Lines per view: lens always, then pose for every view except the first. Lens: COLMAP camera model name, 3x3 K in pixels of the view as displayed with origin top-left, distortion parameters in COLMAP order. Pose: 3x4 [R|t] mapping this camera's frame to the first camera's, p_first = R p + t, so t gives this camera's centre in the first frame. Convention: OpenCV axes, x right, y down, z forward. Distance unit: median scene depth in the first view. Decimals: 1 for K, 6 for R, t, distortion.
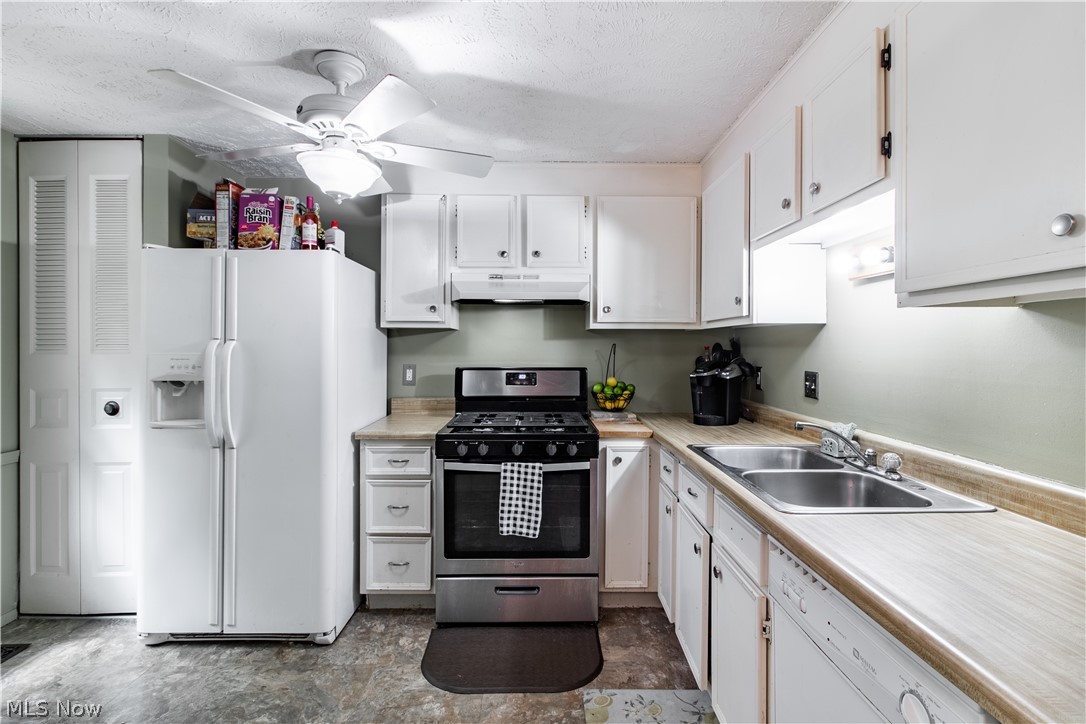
lens RADIAL K [[502.0, 0, 545.9], [0, 502.0, 351.8], [0, 0, 1]] dist [0.001570, 0.000318]
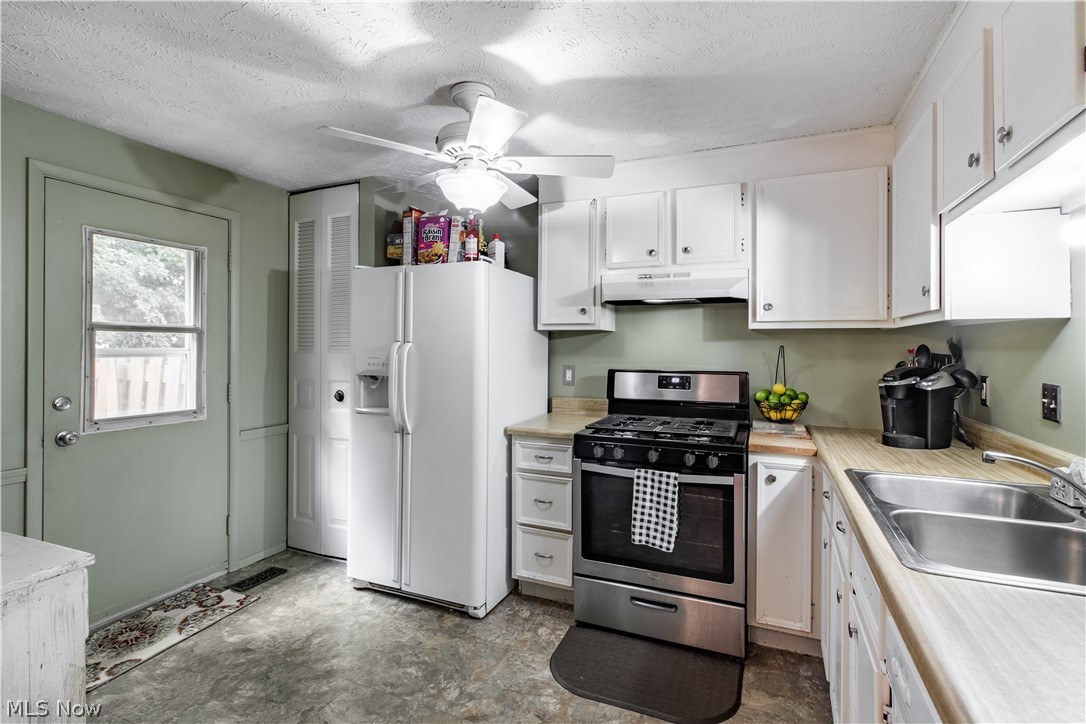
lens RADIAL K [[502.0, 0, 557.5], [0, 502.0, 347.9], [0, 0, 1]] dist [0.001570, 0.000318]
pose [[0.919130, 0.002989, -0.393944, 0.152150], [-0.007117, 0.999934, -0.009018, -0.001795], [0.393891, 0.011092, 0.919090, 0.048081]]
